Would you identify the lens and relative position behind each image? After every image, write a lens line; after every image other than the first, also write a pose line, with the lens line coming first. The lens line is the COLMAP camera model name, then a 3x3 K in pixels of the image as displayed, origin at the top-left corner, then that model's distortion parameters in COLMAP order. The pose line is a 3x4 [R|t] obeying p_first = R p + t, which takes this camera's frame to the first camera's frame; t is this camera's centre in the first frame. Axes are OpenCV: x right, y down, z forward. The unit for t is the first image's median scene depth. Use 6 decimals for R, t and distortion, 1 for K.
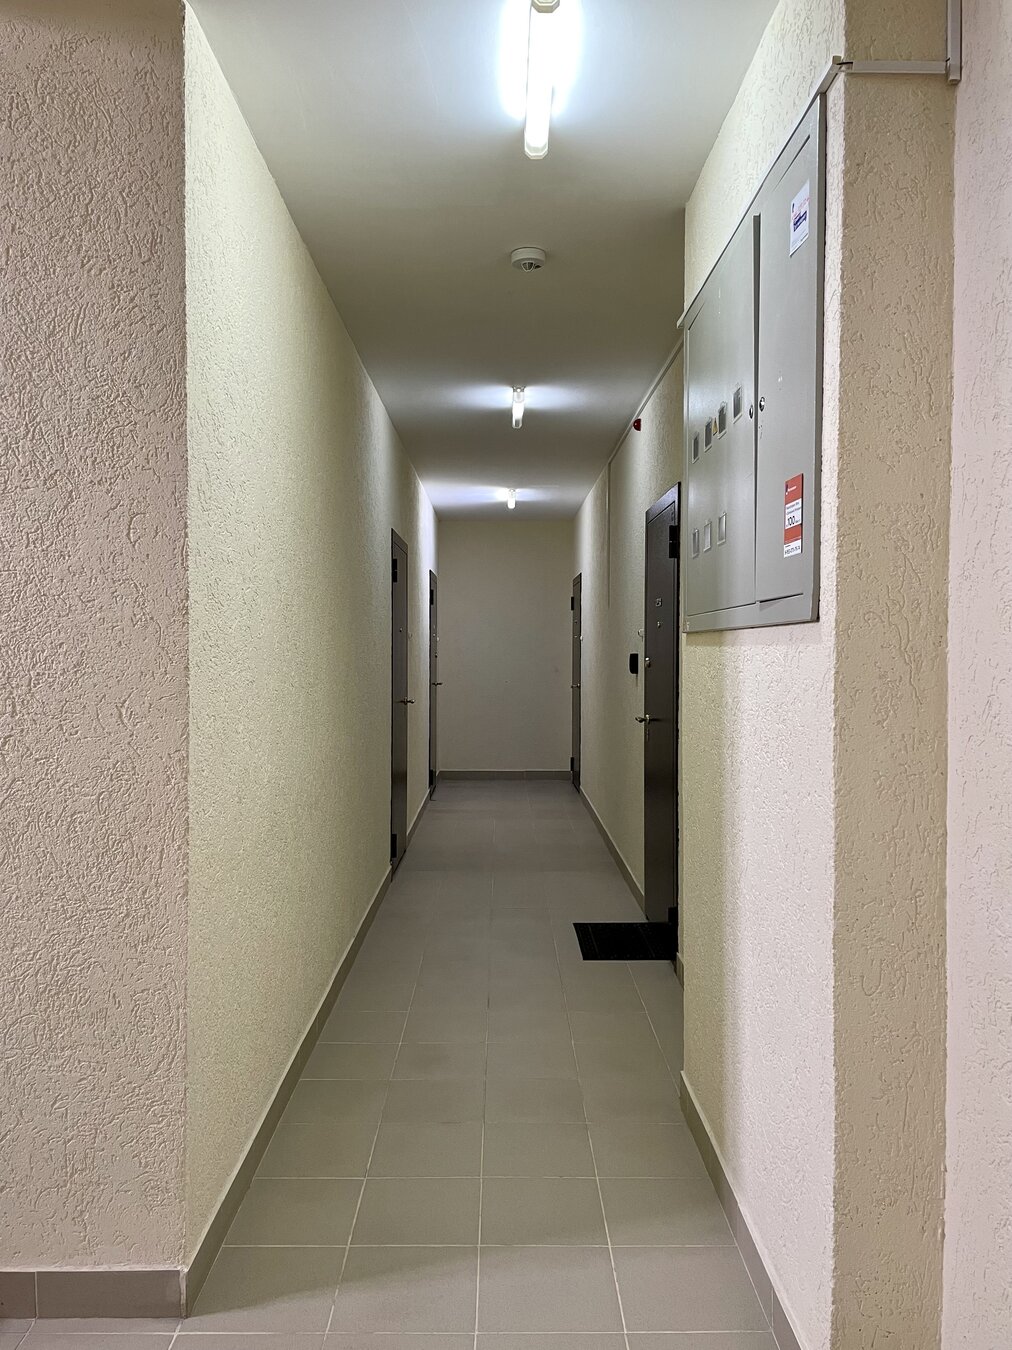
lens RADIAL K [[1019.4, 0, 506.1], [0, 1019.4, 671.7], [0, 0, 1]] dist [0.086318, -0.105347]
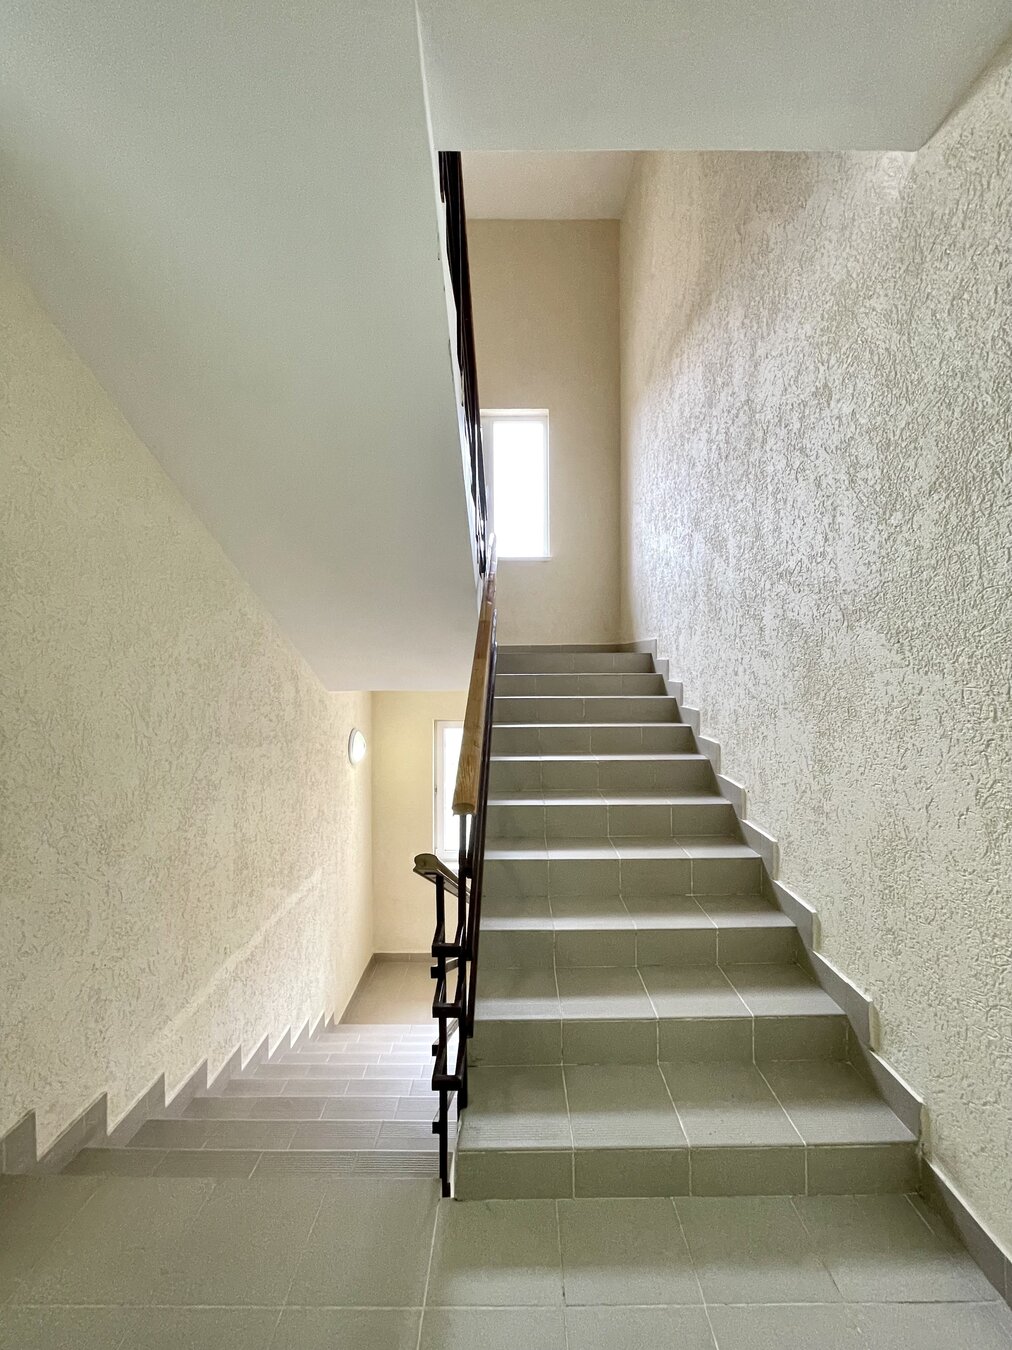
lens RADIAL K [[542.9, 0, 504.3], [0, 542.9, 674.6], [0, 0, 1]] dist [-0.006219, 0.000789]
pose [[-0.002550, 0.007927, -0.999965, 0.084989], [-0.007006, 0.999944, 0.007945, -0.006694], [0.999972, 0.007026, -0.002494, 0.492228]]
